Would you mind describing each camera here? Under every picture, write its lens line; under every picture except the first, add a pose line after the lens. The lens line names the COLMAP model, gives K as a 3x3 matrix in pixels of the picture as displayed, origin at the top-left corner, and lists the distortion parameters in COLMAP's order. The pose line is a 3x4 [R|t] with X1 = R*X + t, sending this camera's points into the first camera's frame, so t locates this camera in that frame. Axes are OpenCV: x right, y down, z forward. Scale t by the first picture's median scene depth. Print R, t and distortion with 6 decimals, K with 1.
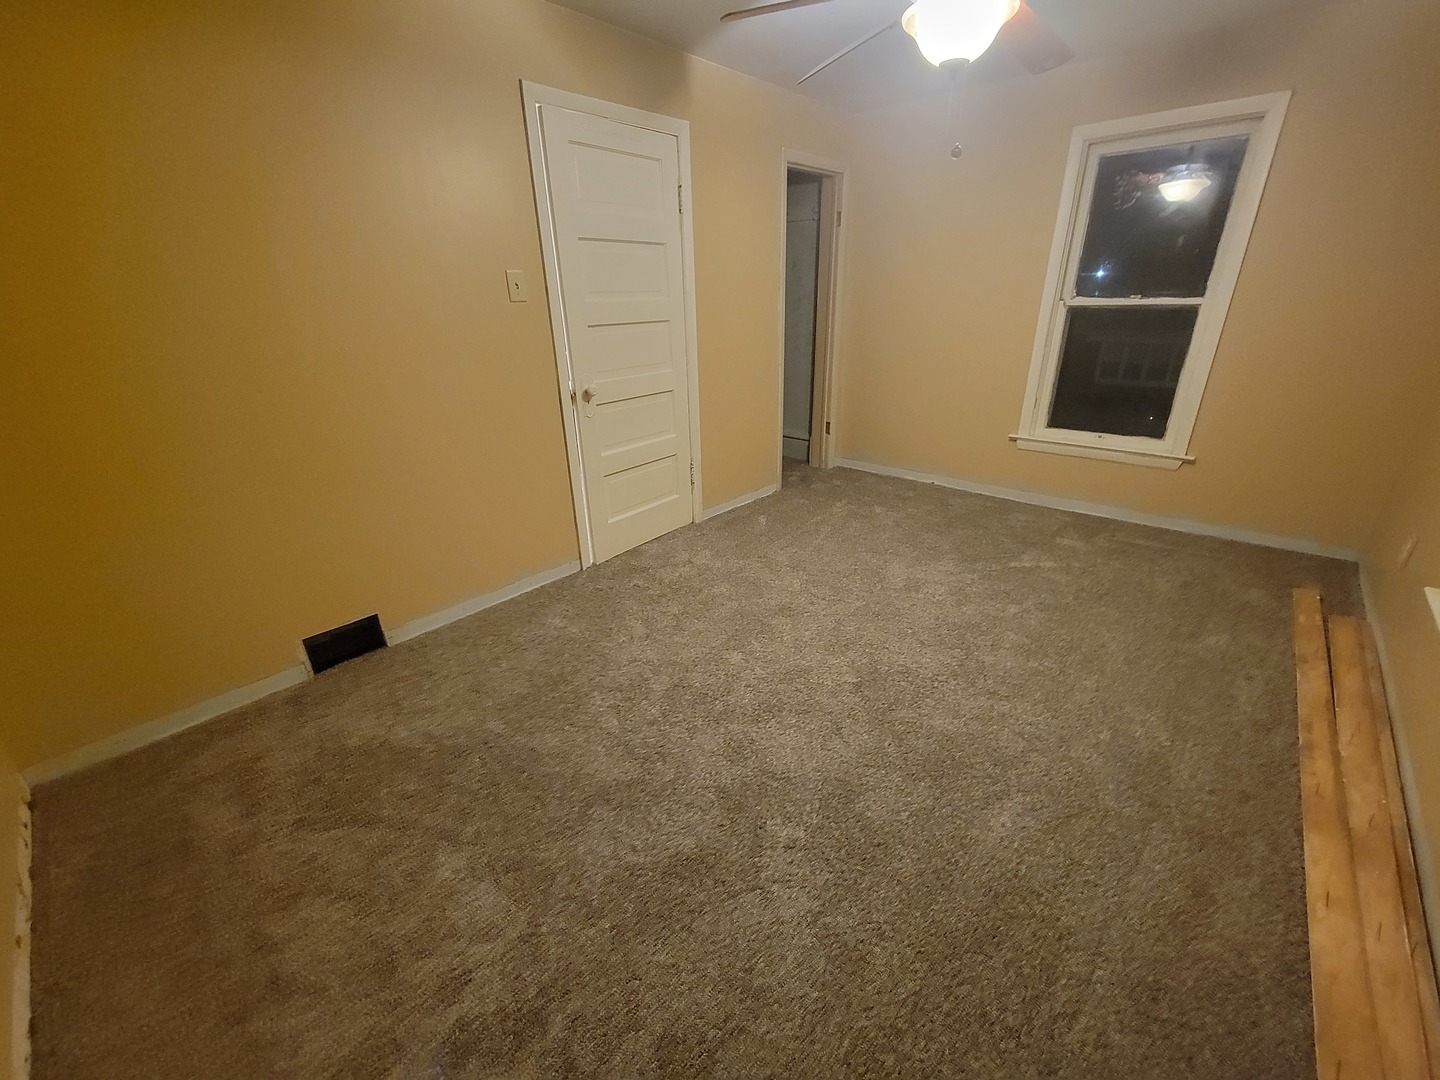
lens RADIAL K [[590.7, 0, 726.9], [0, 590.7, 542.9], [0, 0, 1]] dist [-0.002304, 0.000239]
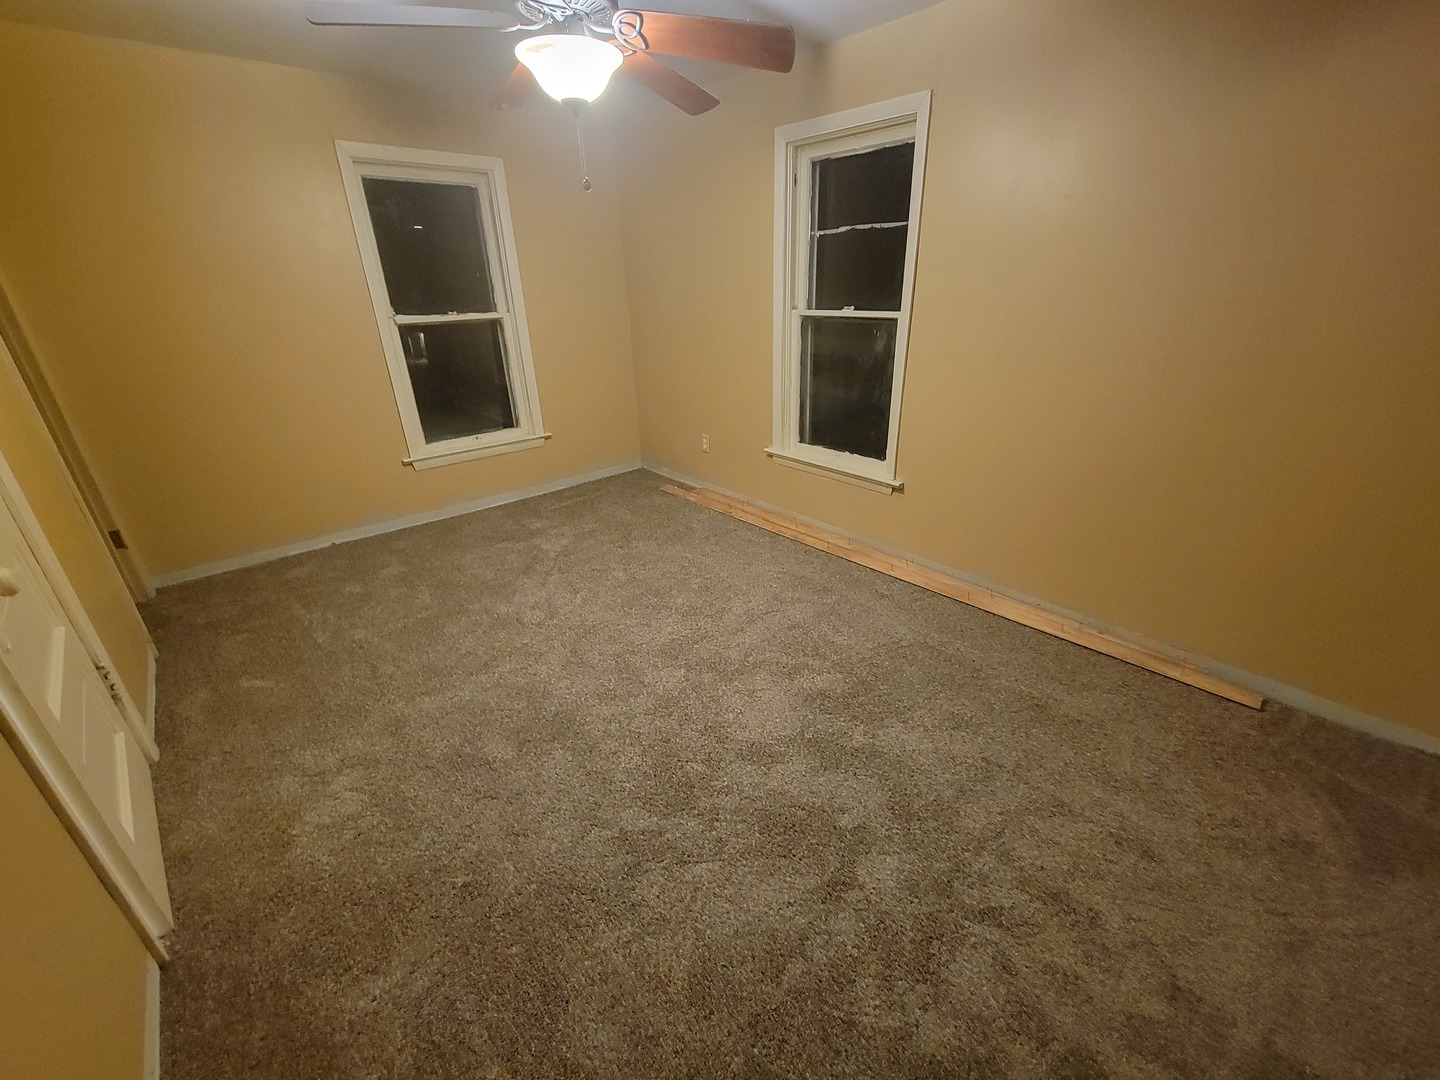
lens RADIAL K [[590.7, 0, 723.9], [0, 590.7, 548.8], [0, 0, 1]] dist [-0.002304, 0.000239]
pose [[0.113443, -0.391641, 0.913098, -0.455364], [0.401397, 0.858756, 0.318464, -0.183531], [-0.908852, 0.330387, 0.254623, 0.392780]]
